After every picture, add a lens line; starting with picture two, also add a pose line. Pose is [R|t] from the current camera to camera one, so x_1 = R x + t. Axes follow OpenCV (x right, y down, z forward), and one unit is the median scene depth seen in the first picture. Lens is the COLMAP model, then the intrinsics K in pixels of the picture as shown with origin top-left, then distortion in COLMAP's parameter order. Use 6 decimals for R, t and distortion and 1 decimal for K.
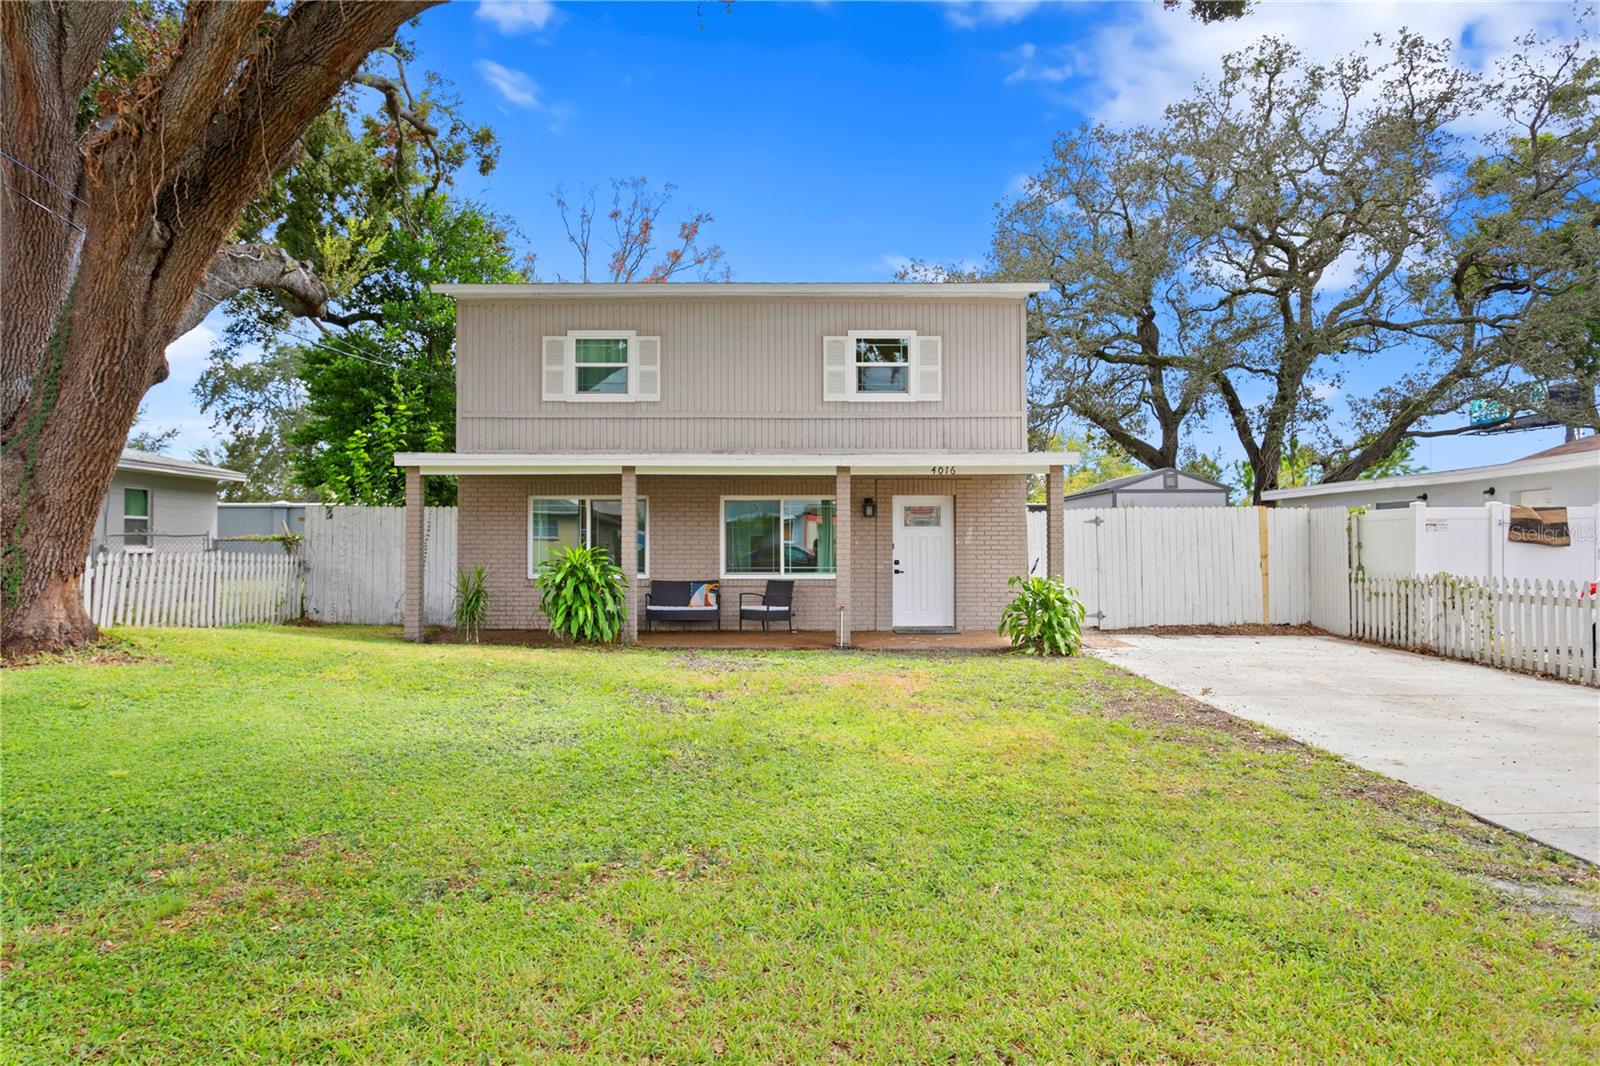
lens RADIAL K [[1067.0, 0, 778.7], [0, 1067.0, 532.4], [0, 0, 1]] dist [-0.004843, -0.004243]
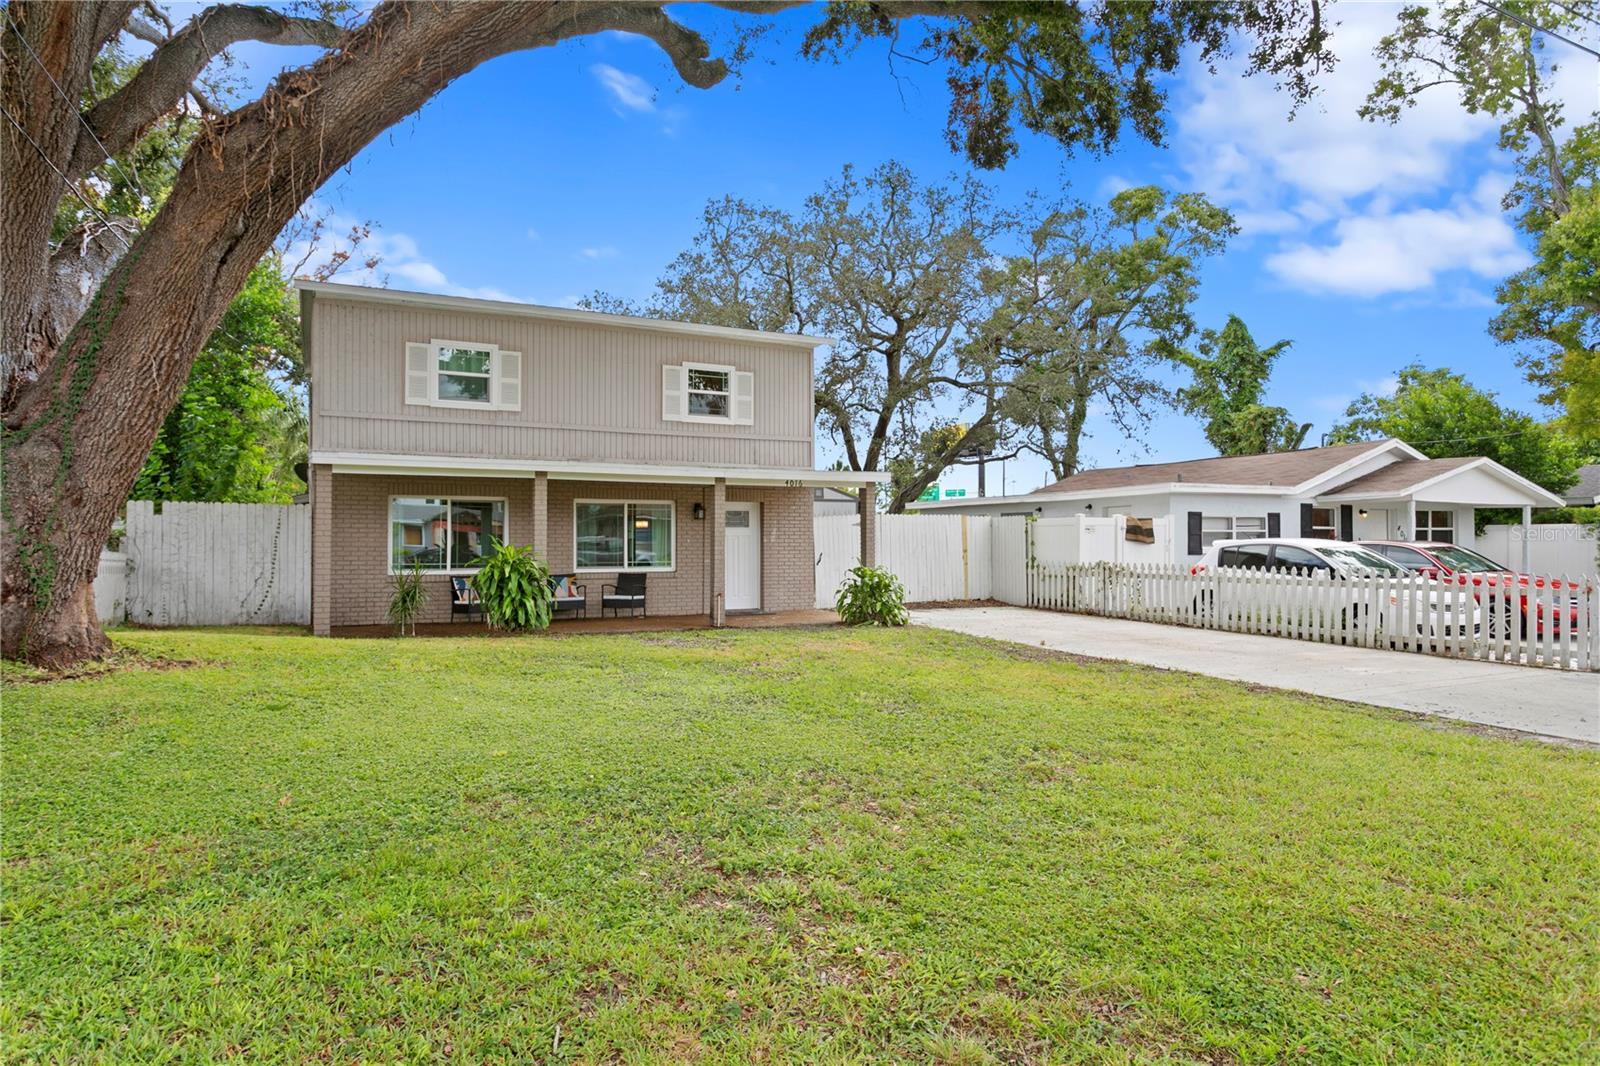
lens RADIAL K [[956.3, 0, 795.3], [0, 956.3, 534.6], [0, 0, 1]] dist [-0.016012, 0.004702]
pose [[0.886999, 0.003626, 0.461757, -0.319044], [-0.005099, 0.999985, 0.001943, 0.000266], [-0.461743, -0.004078, 0.887004, -0.000959]]
